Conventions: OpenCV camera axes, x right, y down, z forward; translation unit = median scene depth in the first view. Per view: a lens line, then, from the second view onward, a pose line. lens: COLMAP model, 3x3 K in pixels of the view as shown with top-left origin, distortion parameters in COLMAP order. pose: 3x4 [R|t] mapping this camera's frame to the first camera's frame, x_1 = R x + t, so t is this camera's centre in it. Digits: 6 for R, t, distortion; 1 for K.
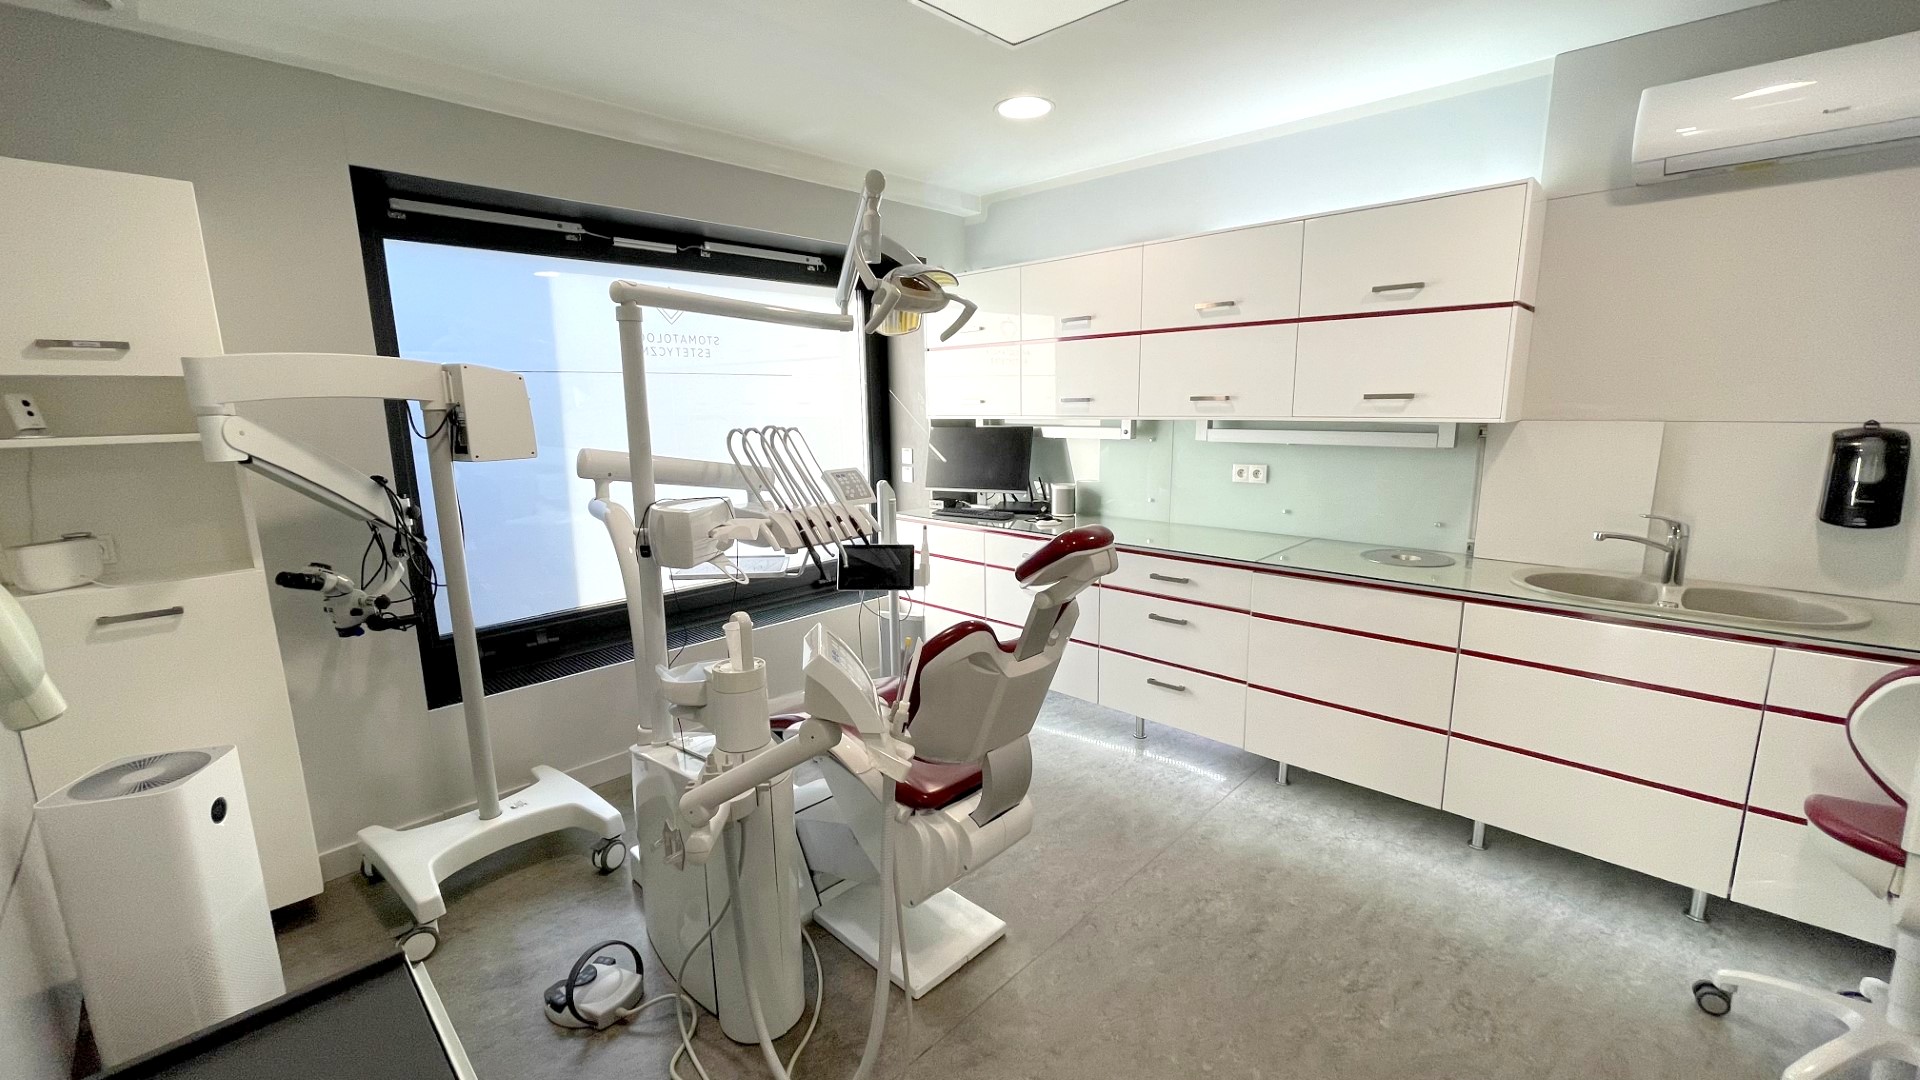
lens RADIAL K [[764.3, 0, 956.8], [0, 764.3, 534.7], [0, 0, 1]] dist [0.001201, 0.000103]
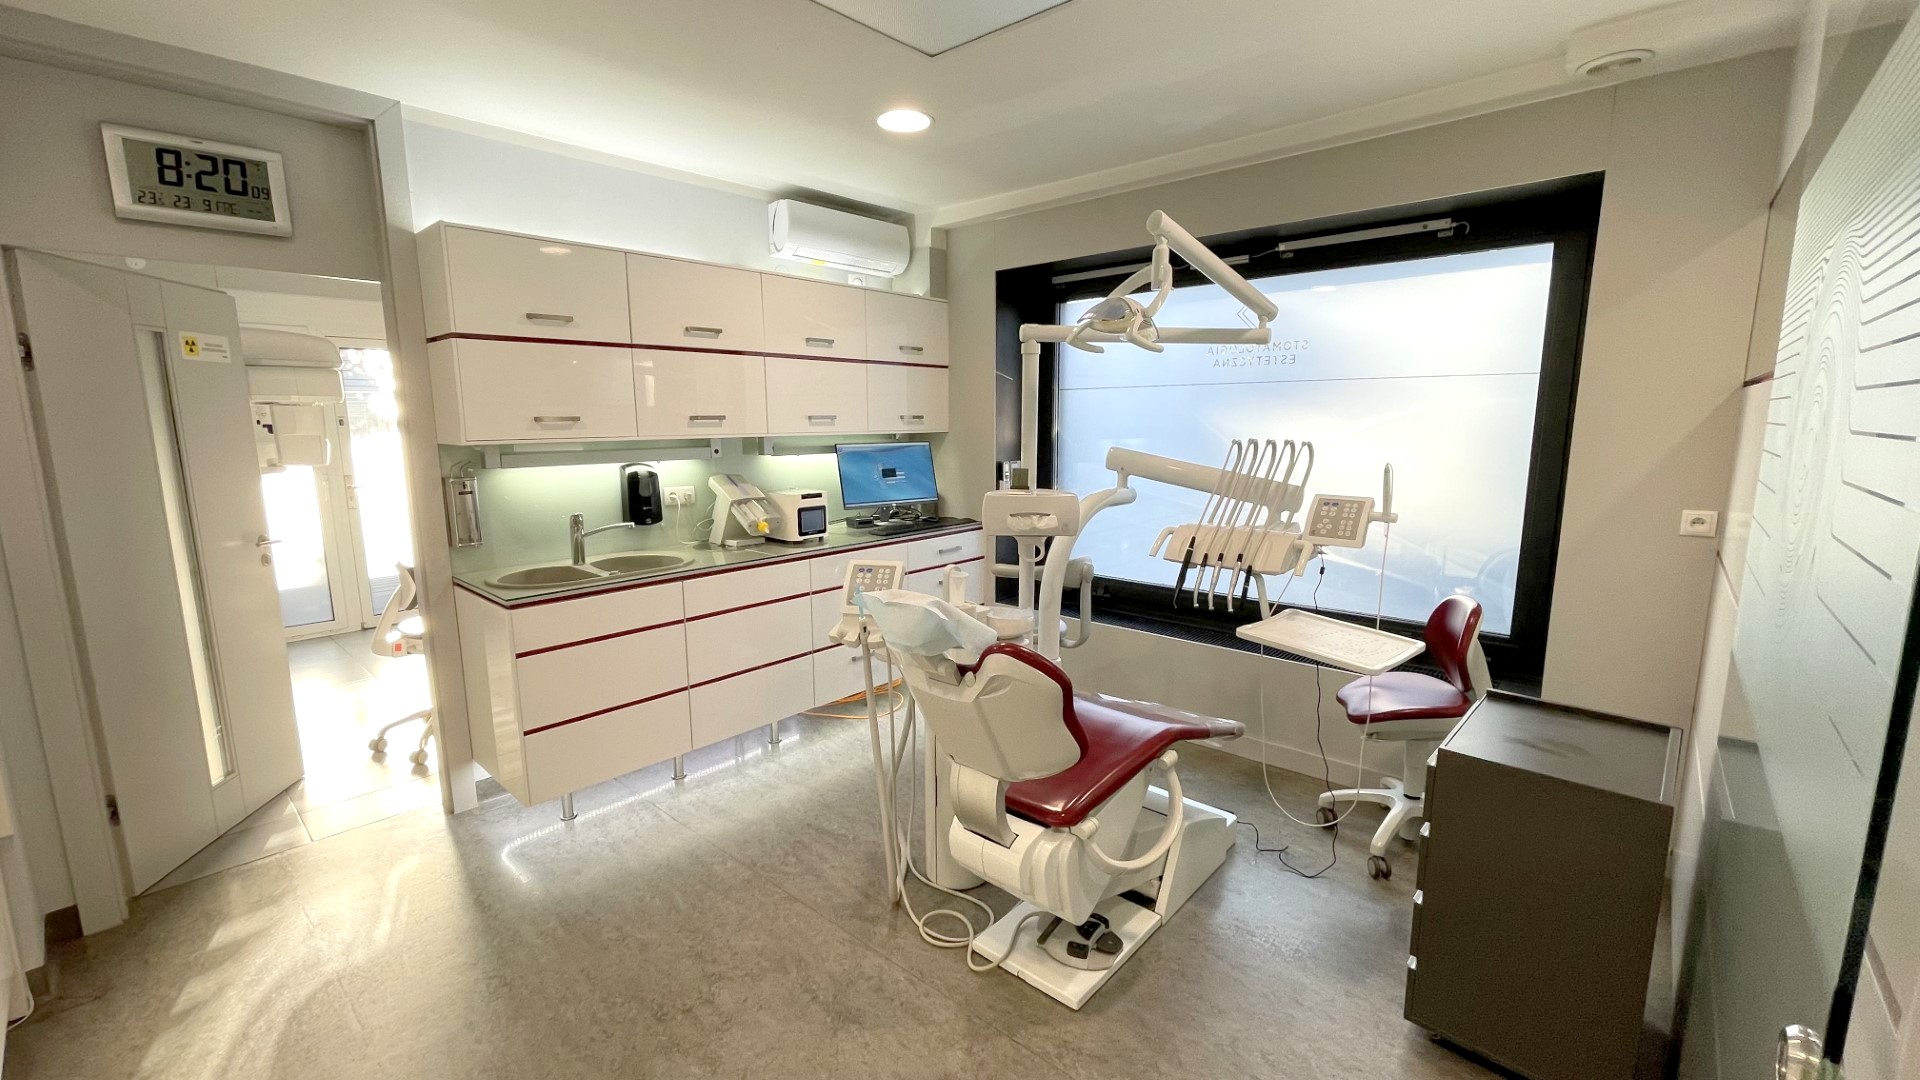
lens RADIAL K [[764.3, 0, 956.8], [0, 764.3, 534.7], [0, 0, 1]] dist [0.001201, 0.000103]
pose [[0.021652, 0.173317, -0.984628, 0.671813], [-0.180166, 0.969412, 0.166677, -0.118749], [0.983398, 0.173788, 0.052216, 0.625599]]
